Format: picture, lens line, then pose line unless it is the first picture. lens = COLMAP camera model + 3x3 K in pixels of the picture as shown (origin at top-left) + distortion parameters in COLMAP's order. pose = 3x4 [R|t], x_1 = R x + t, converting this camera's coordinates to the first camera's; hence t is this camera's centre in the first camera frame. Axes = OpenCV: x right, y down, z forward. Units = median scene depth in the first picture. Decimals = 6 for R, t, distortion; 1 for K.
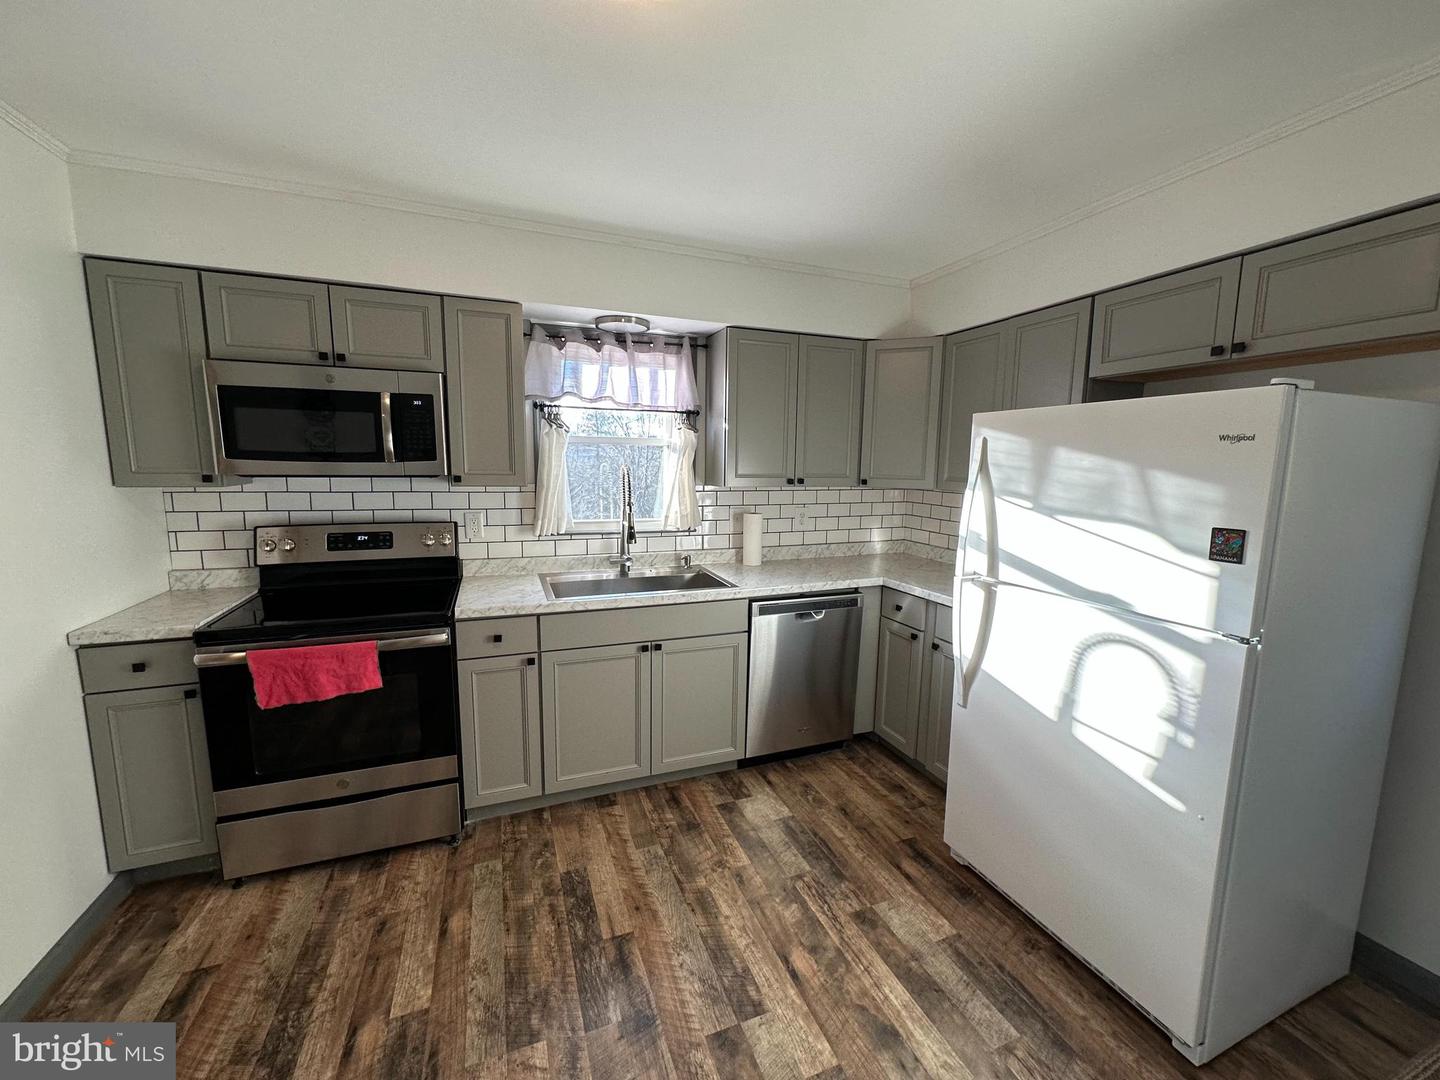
lens RADIAL K [[571.9, 0, 717.8], [0, 571.9, 540.8], [0, 0, 1]] dist [-0.003620, 0.000694]
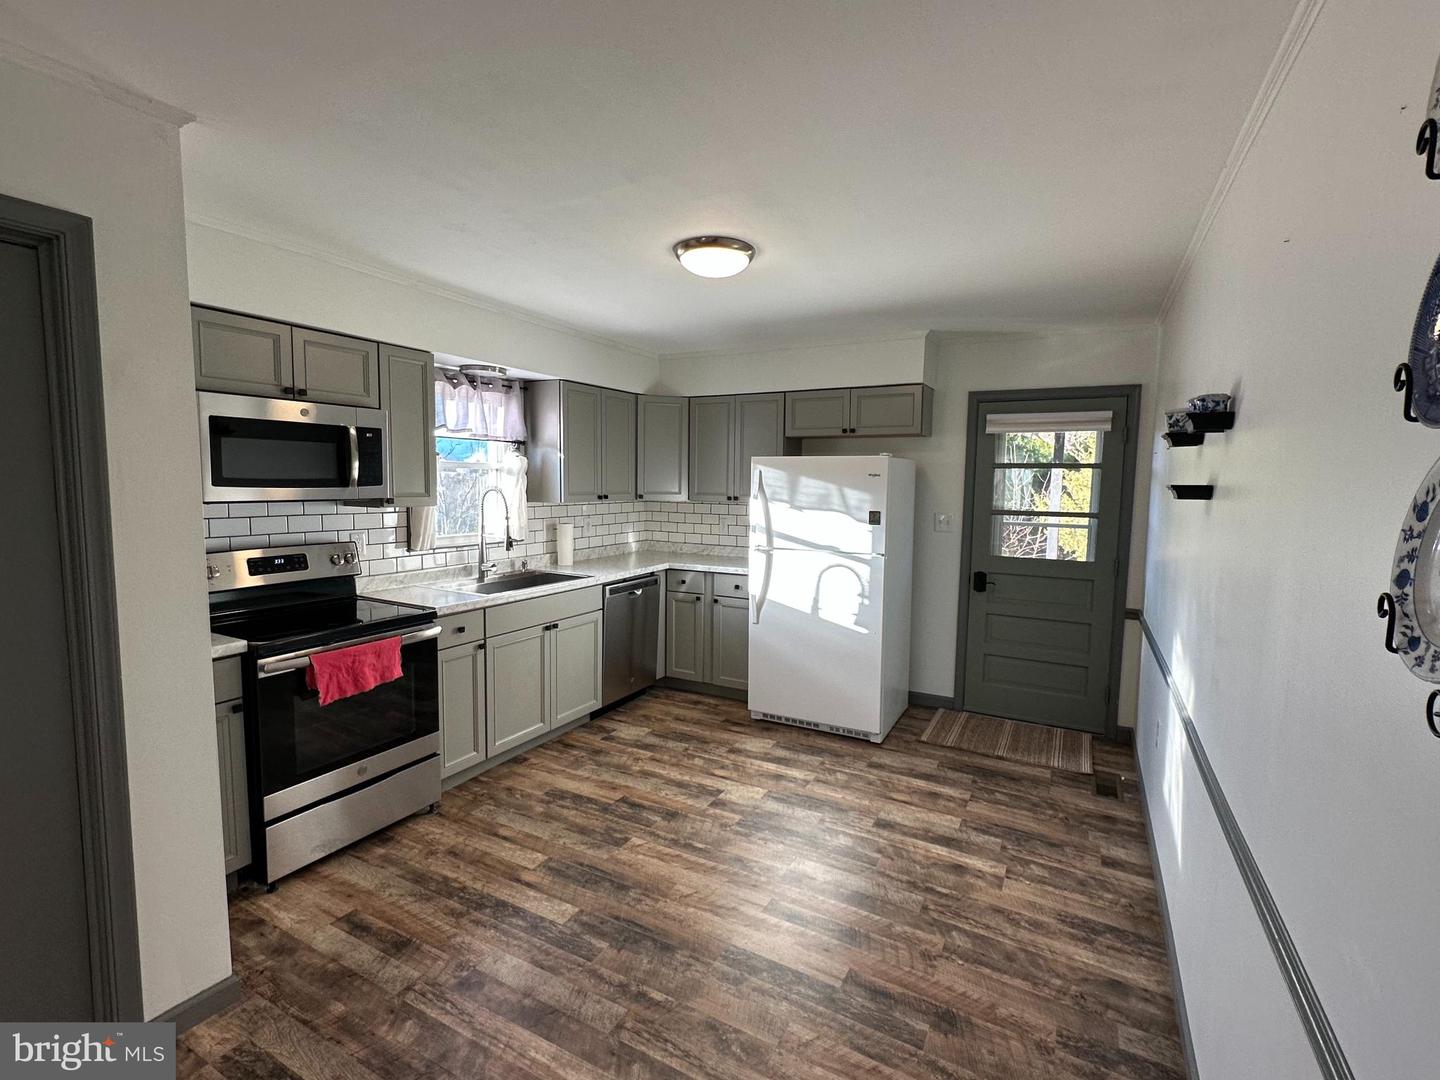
lens RADIAL K [[668.9, 0, 718.5], [0, 668.9, 540.2], [0, 0, 1]] dist [-0.002768, 0.000677]
pose [[0.764919, -0.062967, 0.641041, -0.908454], [0.087338, 0.996158, -0.006366, 0.038978], [-0.638178, 0.060857, 0.767480, -0.482625]]
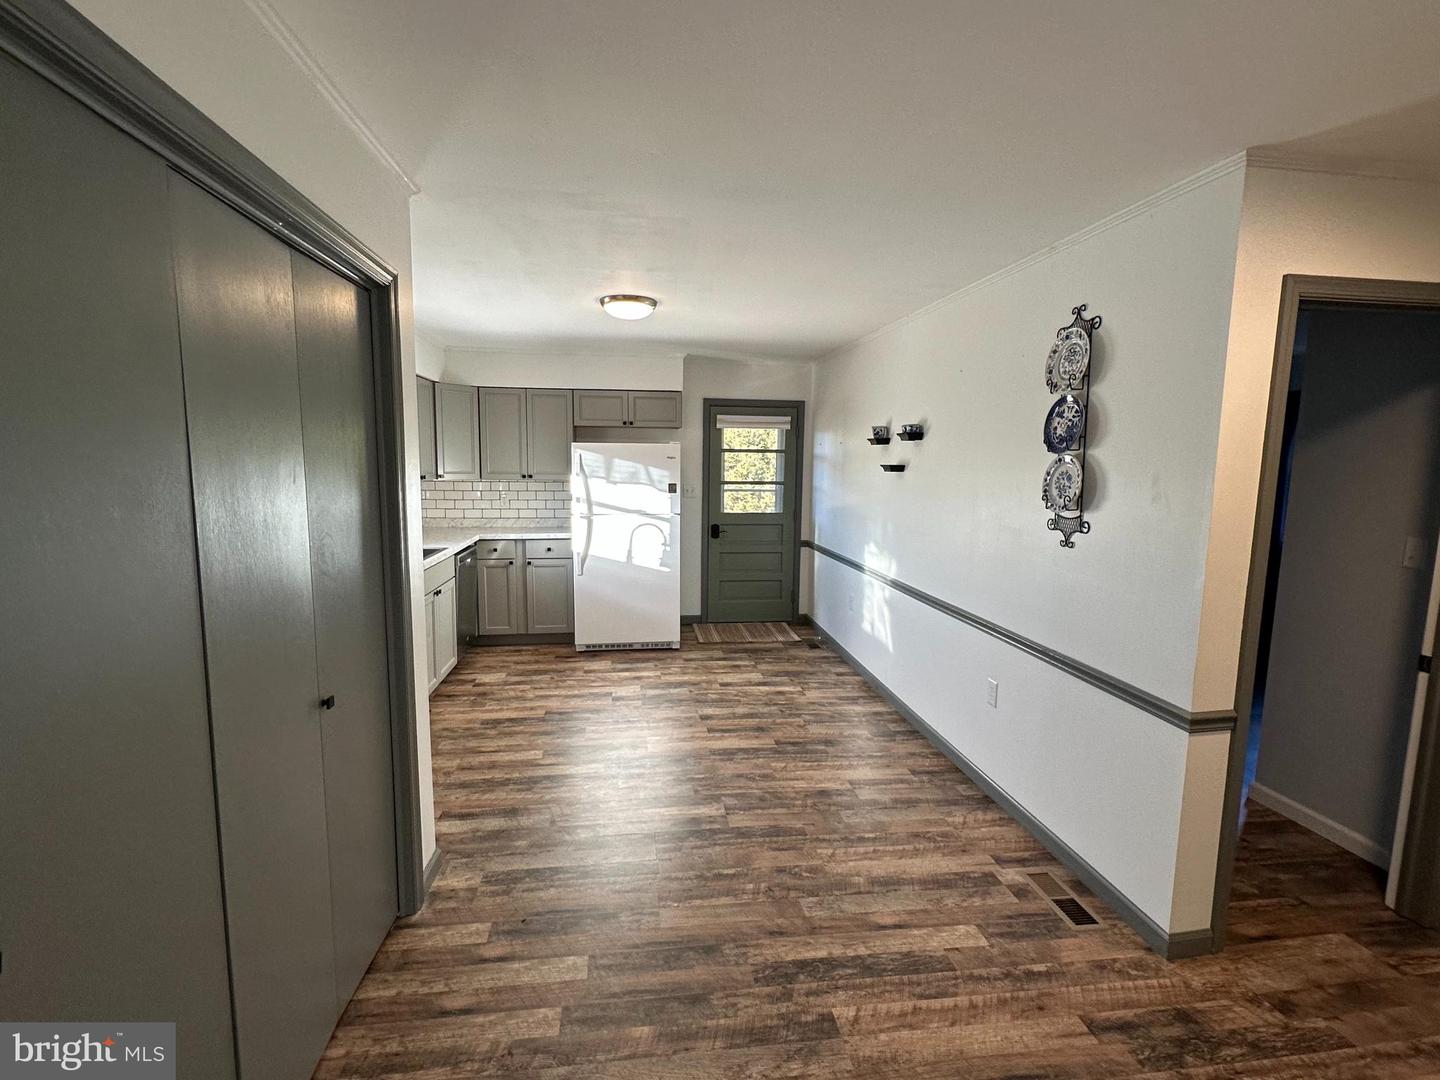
lens RADIAL K [[668.9, 0, 716.5], [0, 668.9, 540.5], [0, 0, 1]] dist [-0.002768, 0.000677]
pose [[0.236147, -0.126422, 0.963458, -1.830591], [0.126685, 0.987044, 0.098465, -0.027065], [-0.963424, 0.098803, 0.249104, -0.150690]]
